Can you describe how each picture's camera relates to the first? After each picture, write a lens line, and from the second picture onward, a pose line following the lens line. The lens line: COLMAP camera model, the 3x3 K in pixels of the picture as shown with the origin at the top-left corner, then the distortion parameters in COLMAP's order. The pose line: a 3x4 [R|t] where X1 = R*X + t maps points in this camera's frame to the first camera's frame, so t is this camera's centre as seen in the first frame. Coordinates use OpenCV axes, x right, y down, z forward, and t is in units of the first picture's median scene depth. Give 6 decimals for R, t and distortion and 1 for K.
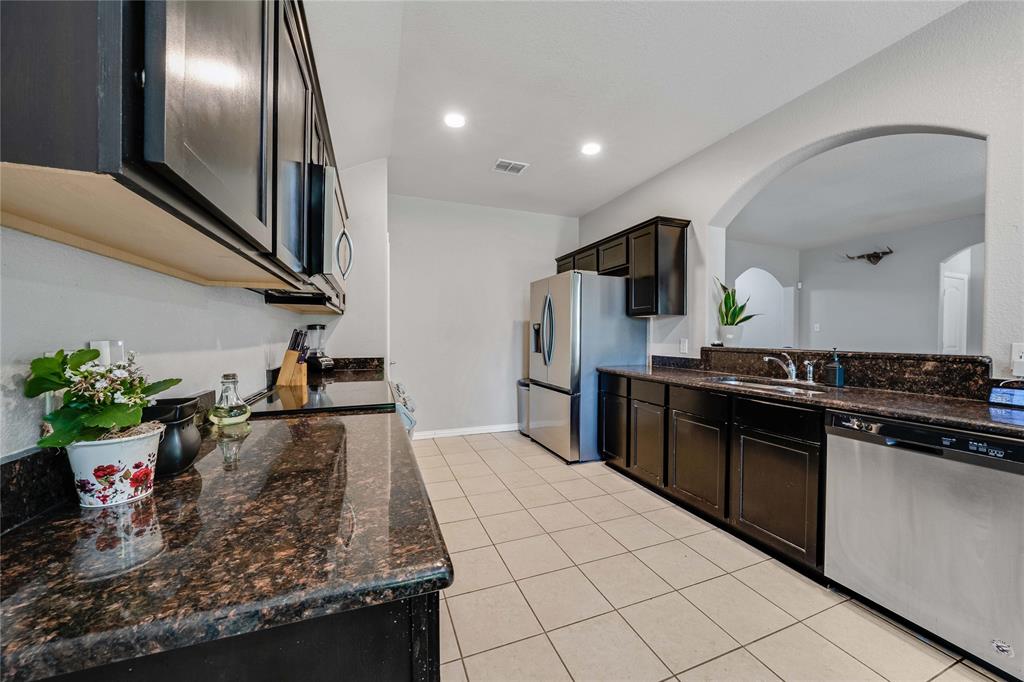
lens RADIAL K [[374.6, 0, 514.2], [0, 374.6, 337.4], [0, 0, 1]] dist [-0.014184, 0.000144]
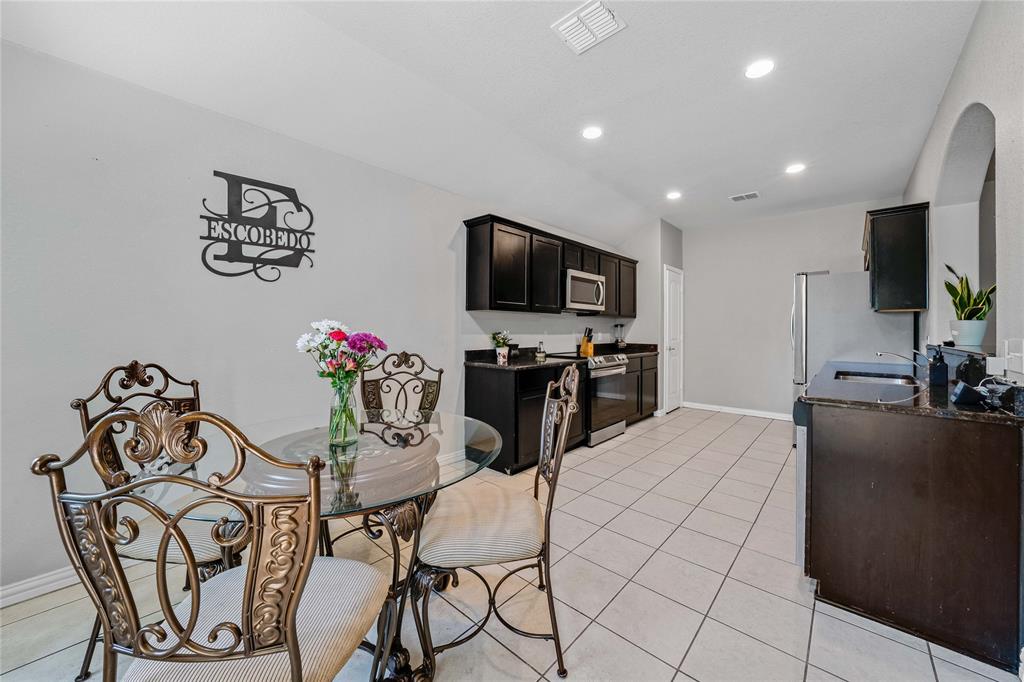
lens RADIAL K [[374.6, 0, 511.0], [0, 374.6, 324.8], [0, 0, 1]] dist [-0.014184, 0.000144]
pose [[0.447741, -0.010521, -0.894102, 1.283646], [-0.008638, 0.999833, -0.016091, 0.002797], [0.894122, 0.014928, 0.447575, -0.446977]]
